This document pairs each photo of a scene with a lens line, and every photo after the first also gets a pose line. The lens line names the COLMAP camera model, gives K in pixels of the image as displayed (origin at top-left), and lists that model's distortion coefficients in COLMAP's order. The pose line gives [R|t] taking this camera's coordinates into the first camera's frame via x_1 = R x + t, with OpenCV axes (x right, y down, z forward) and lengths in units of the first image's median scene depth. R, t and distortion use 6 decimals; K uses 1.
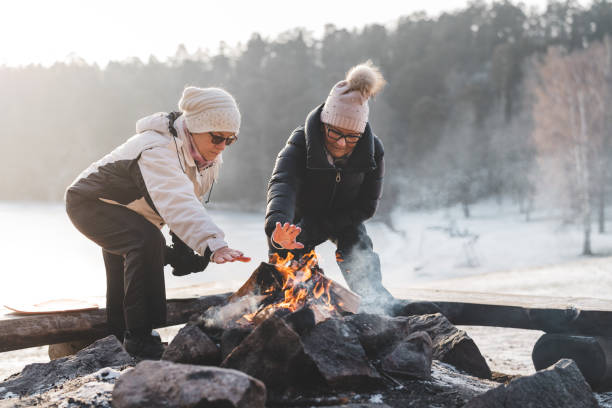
lens RADIAL K [[889.3, 0, 306.0], [0, 889.3, 204.0], [0, 0, 1]] dist [0.018543, 0.063259]
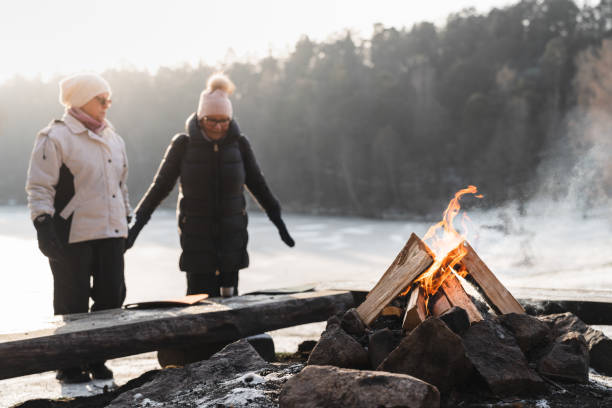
lens RADIAL K [[892.5, 0, 306.0], [0, 892.5, 204.0], [0, 0, 1]] dist [0.015530, 0.000396]
pose [[0.998283, -0.018536, -0.055562, -0.076723], [0.018463, 0.999828, -0.001818, 0.003145], [0.055586, 0.000789, 0.998454, 0.029368]]
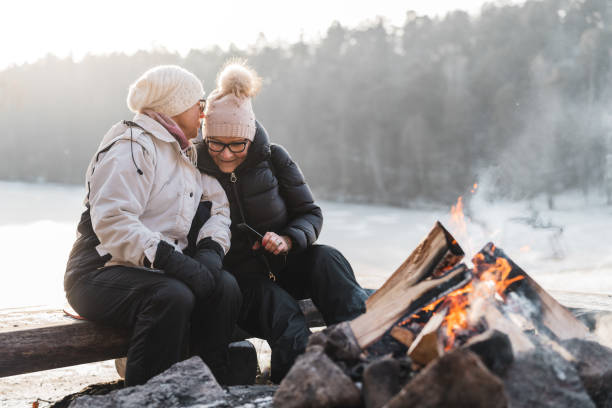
lens RADIAL K [[889.3, 0, 306.0], [0, 889.3, 204.0], [0, 0, 1]] dist [0.018543, 0.063259]
pose [[0.996220, 0.013547, -0.085800, -0.059557], [-0.012468, 0.999837, 0.013092, 0.013381], [0.085963, -0.011972, 0.996226, 0.252963]]
